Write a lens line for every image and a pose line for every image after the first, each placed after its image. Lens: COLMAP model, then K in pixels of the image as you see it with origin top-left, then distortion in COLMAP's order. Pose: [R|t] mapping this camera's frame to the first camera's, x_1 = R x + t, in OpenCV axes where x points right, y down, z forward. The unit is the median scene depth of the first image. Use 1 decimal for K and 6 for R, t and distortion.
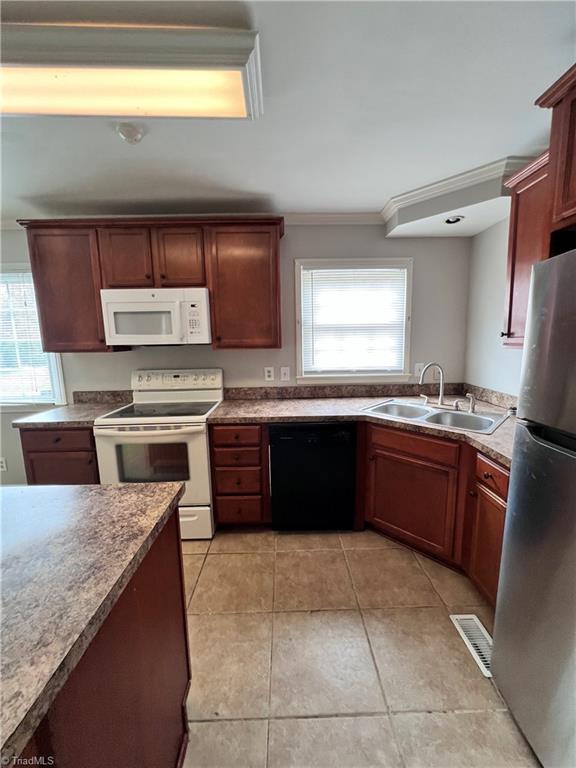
lens RADIAL K [[306.8, 0, 290.7], [0, 306.8, 384.3], [0, 0, 1]] dist [-0.002771, 0.000781]
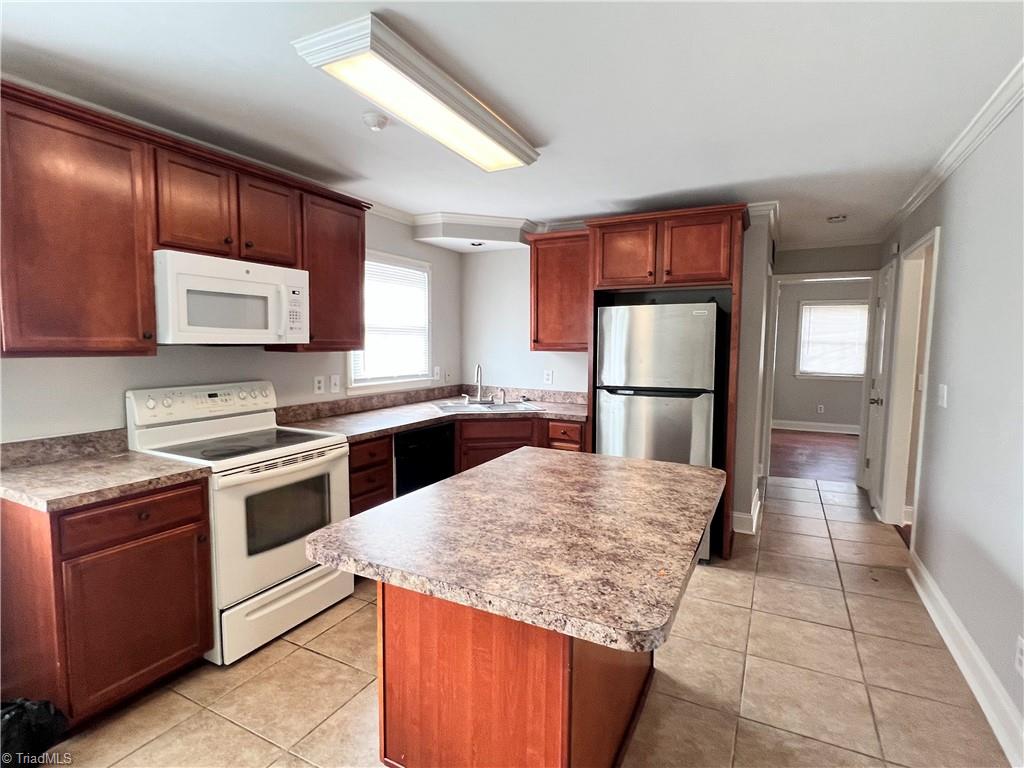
lens RADIAL K [[516.8, 0, 512.0], [0, 516.8, 384.0], [0, 0, 1]] dist [-0.000542, -0.000002]
pose [[0.482533, -0.051370, 0.874370, -1.138619], [0.111023, 0.993814, -0.002882, 0.023860], [-0.868813, 0.098466, 0.485251, -0.036683]]
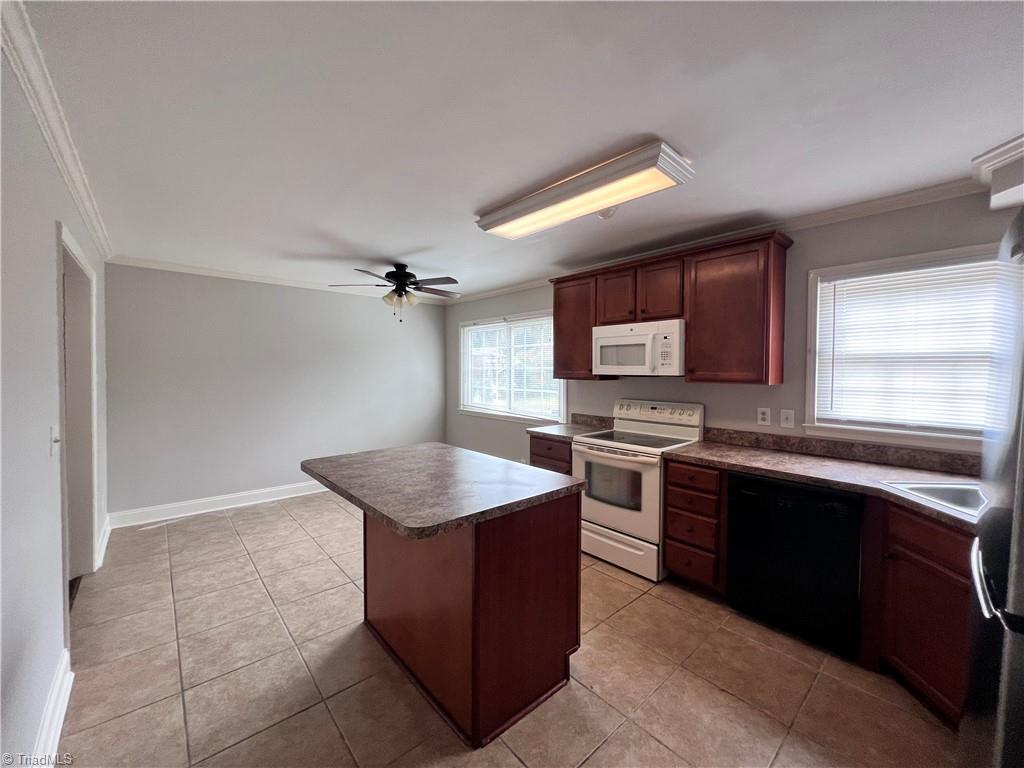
lens RADIAL K [[409.1, 0, 512.8], [0, 409.1, 383.0], [0, 0, 1]] dist [-0.002771, 0.000781]
pose [[0.645379, 0.045625, -0.762498, 0.369978], [-0.126171, 0.990871, -0.047501, 0.014525], [0.753370, 0.126862, 0.645244, -0.205175]]
